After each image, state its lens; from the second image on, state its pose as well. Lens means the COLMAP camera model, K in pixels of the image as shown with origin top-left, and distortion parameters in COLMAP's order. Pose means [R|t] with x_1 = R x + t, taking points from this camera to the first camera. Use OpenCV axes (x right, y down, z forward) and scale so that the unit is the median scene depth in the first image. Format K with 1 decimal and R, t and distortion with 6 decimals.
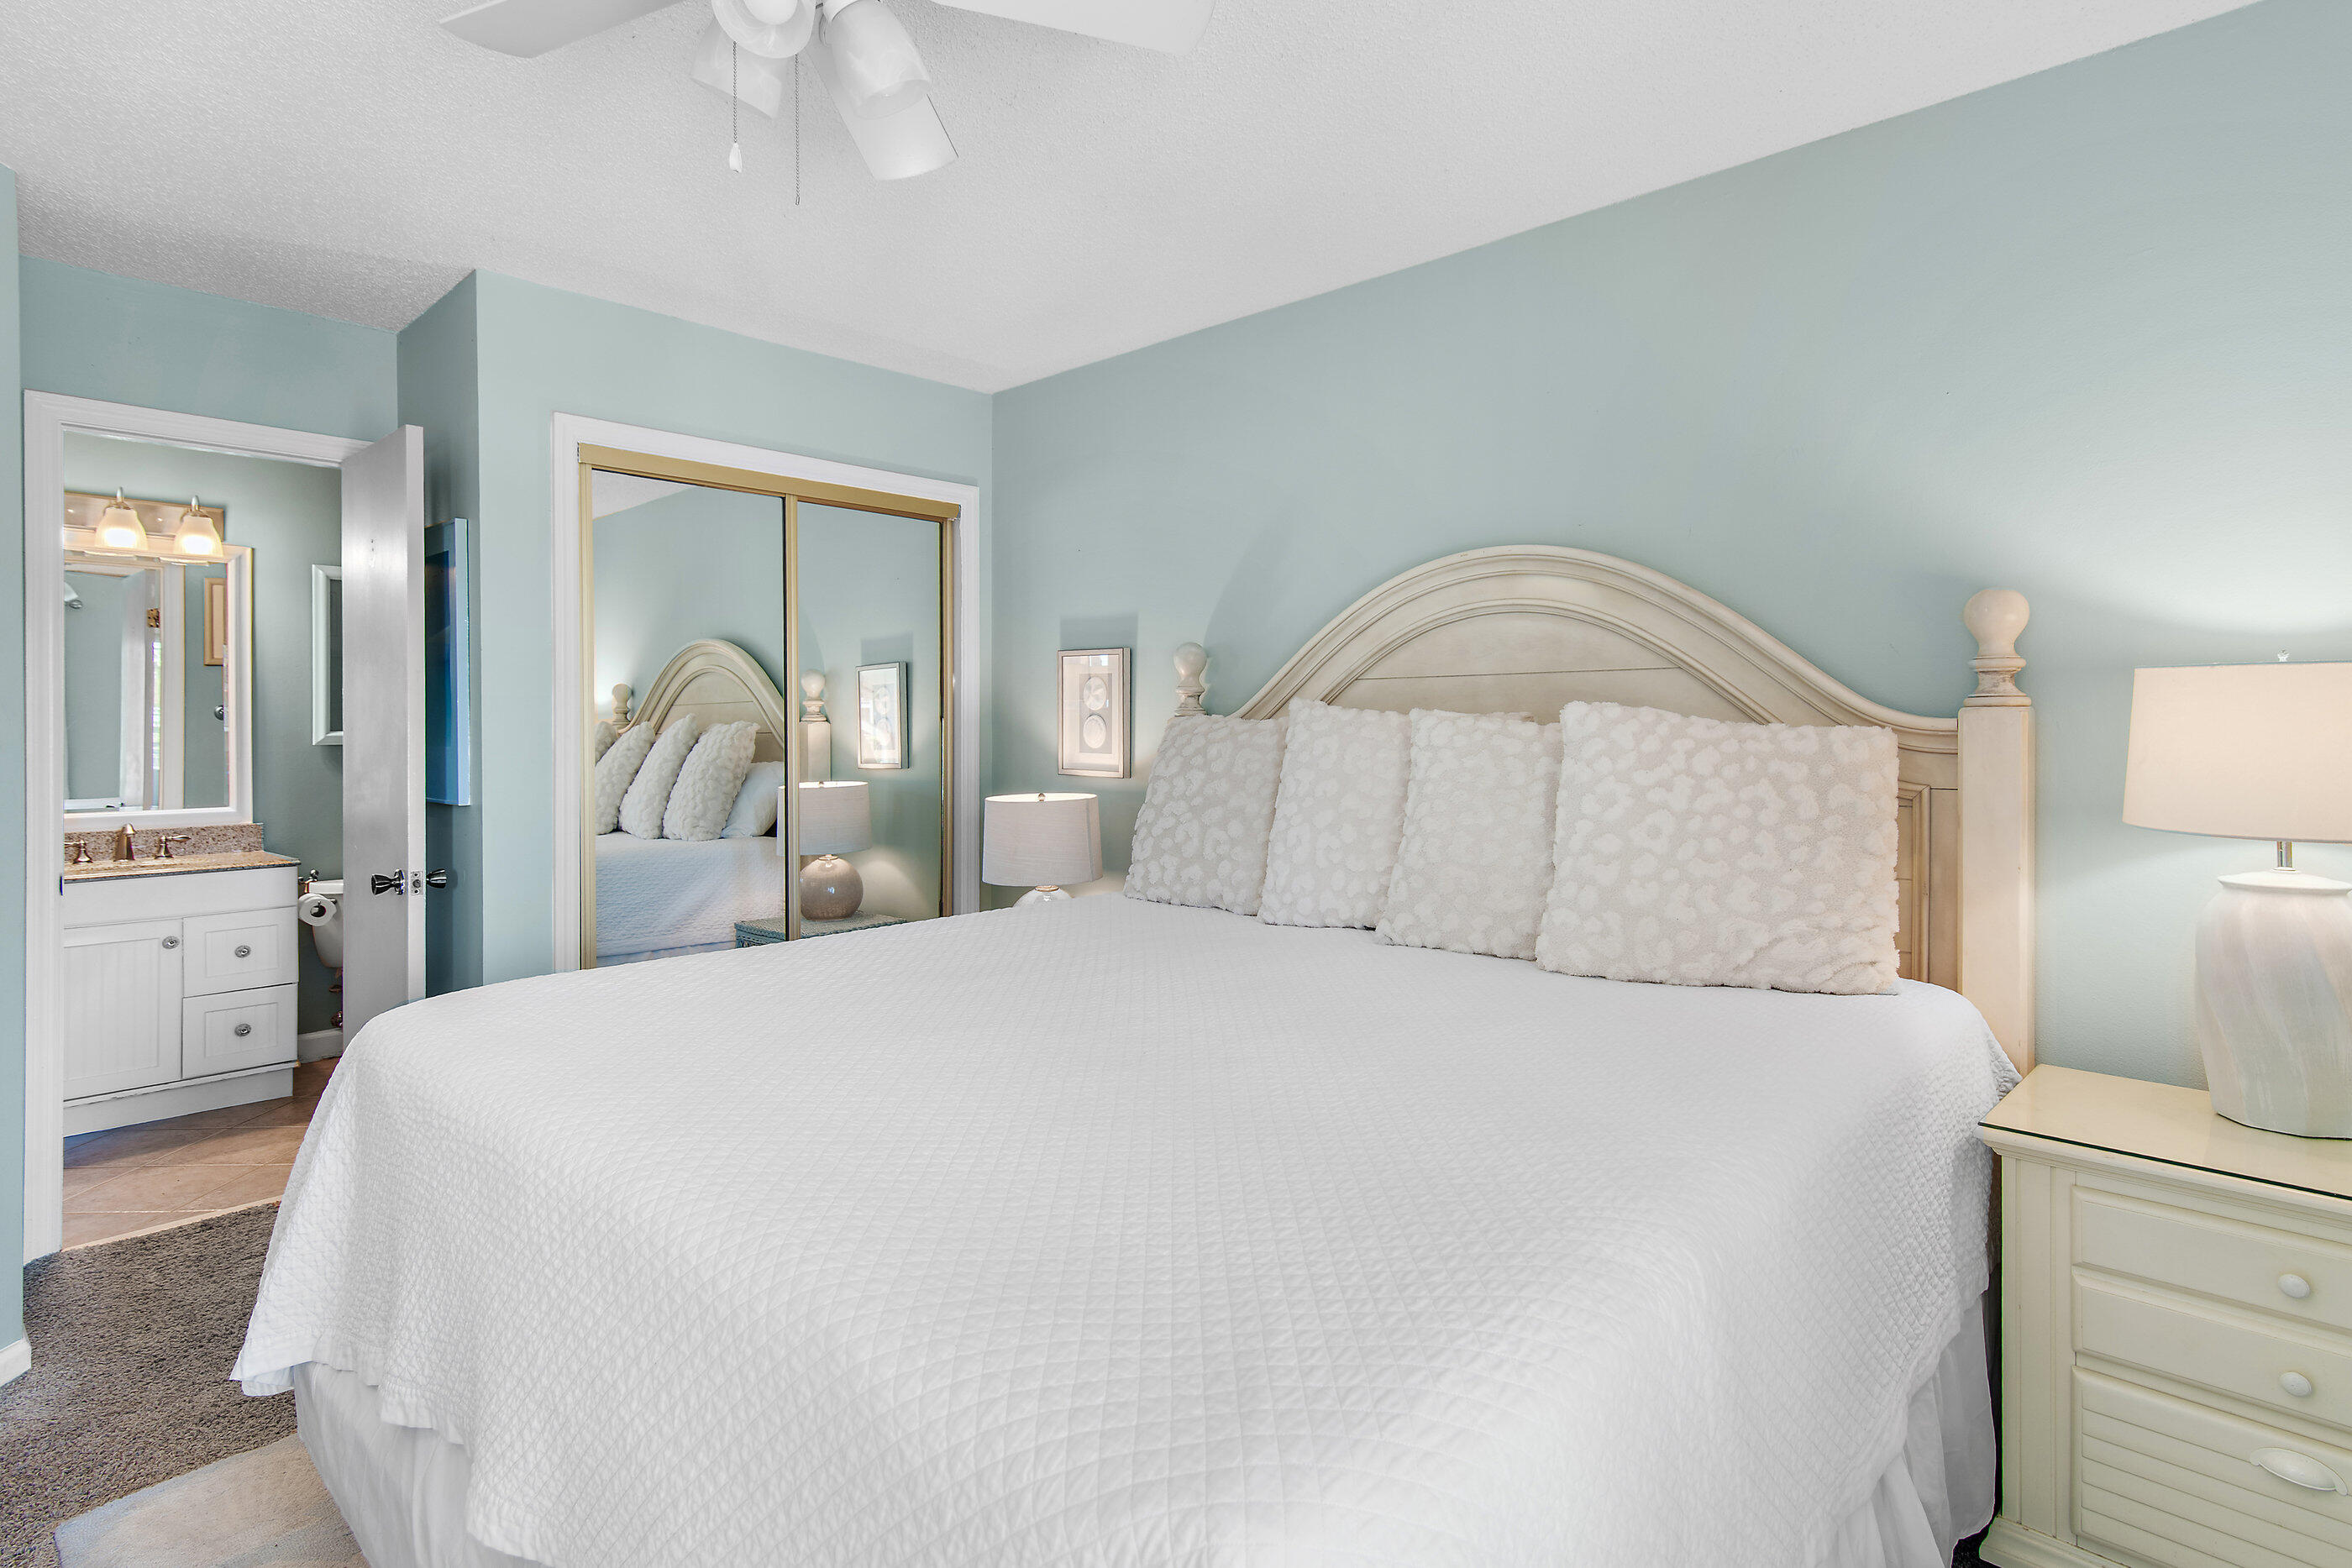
lens RADIAL K [[1181.2, 0, 1172.8], [0, 1181.2, 733.6], [0, 0, 1]] dist [0.001069, 0.000056]
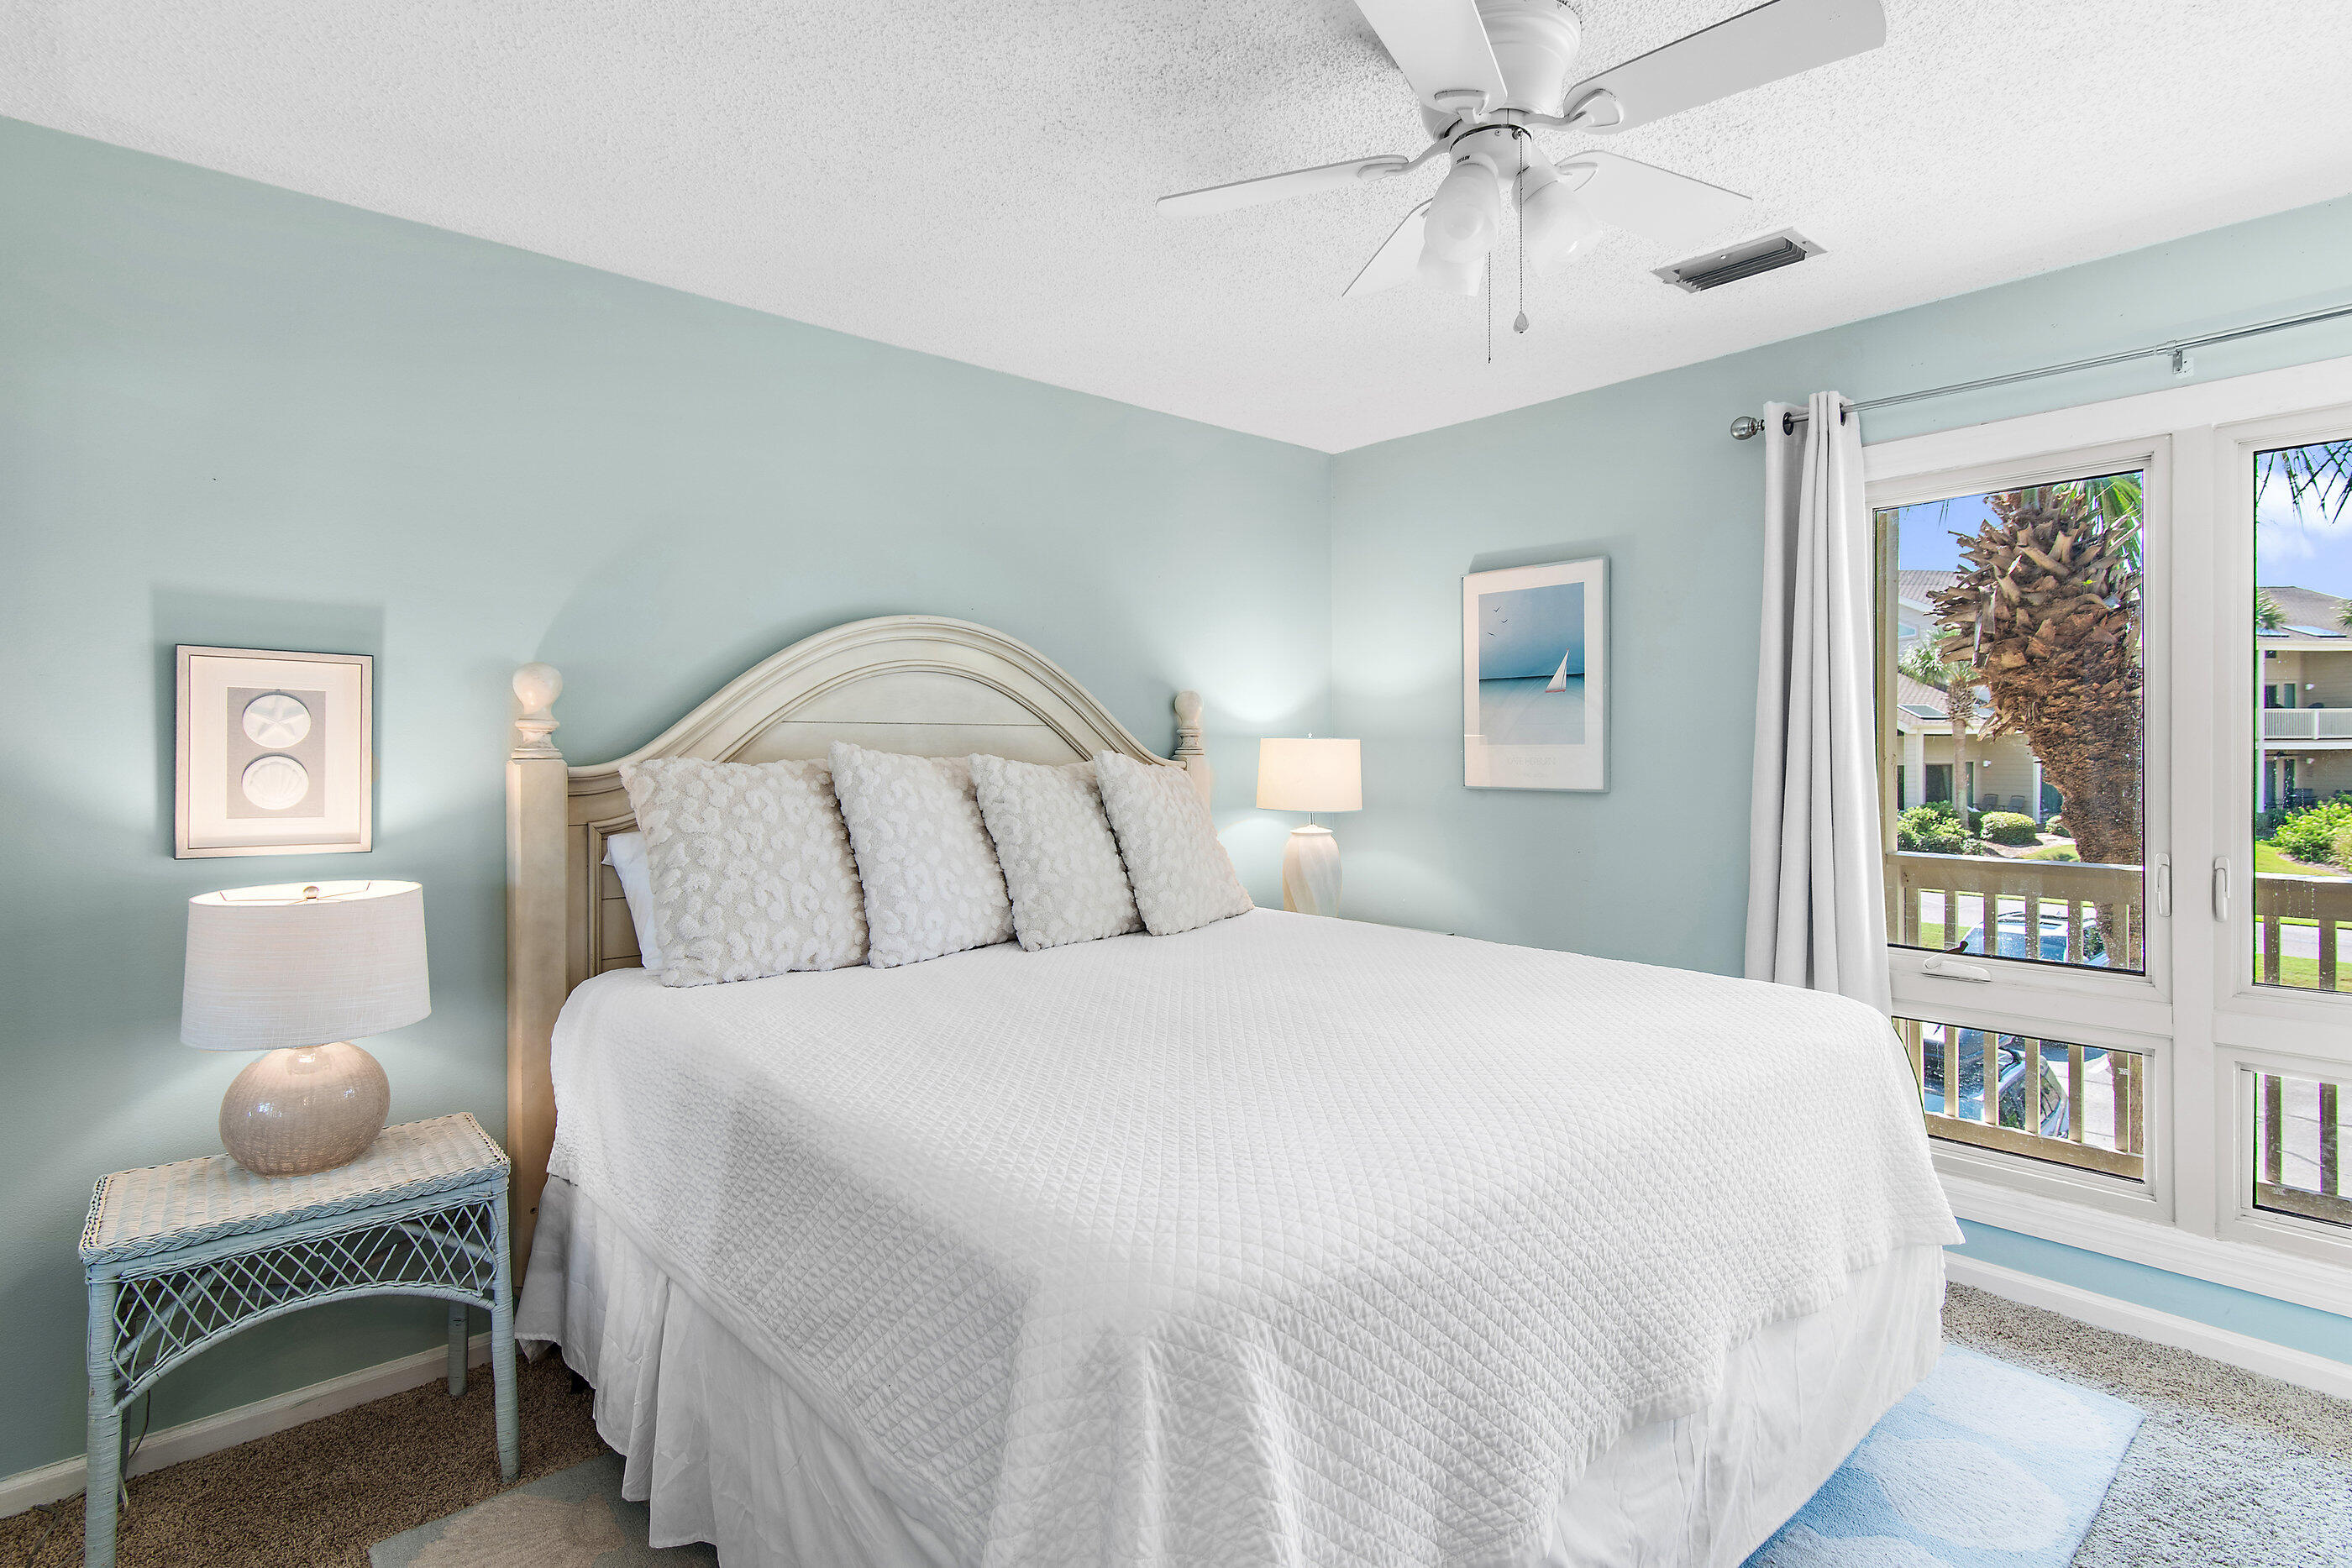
lens RADIAL K [[1181.2, 0, 1172.8], [0, 1181.2, 733.6], [0, 0, 1]] dist [0.001069, 0.000056]
pose [[0.097759, 0.013870, 0.995113, -0.868512], [0.006824, 0.999870, -0.014607, -0.020865], [-0.995187, 0.008218, 0.097651, 0.637916]]
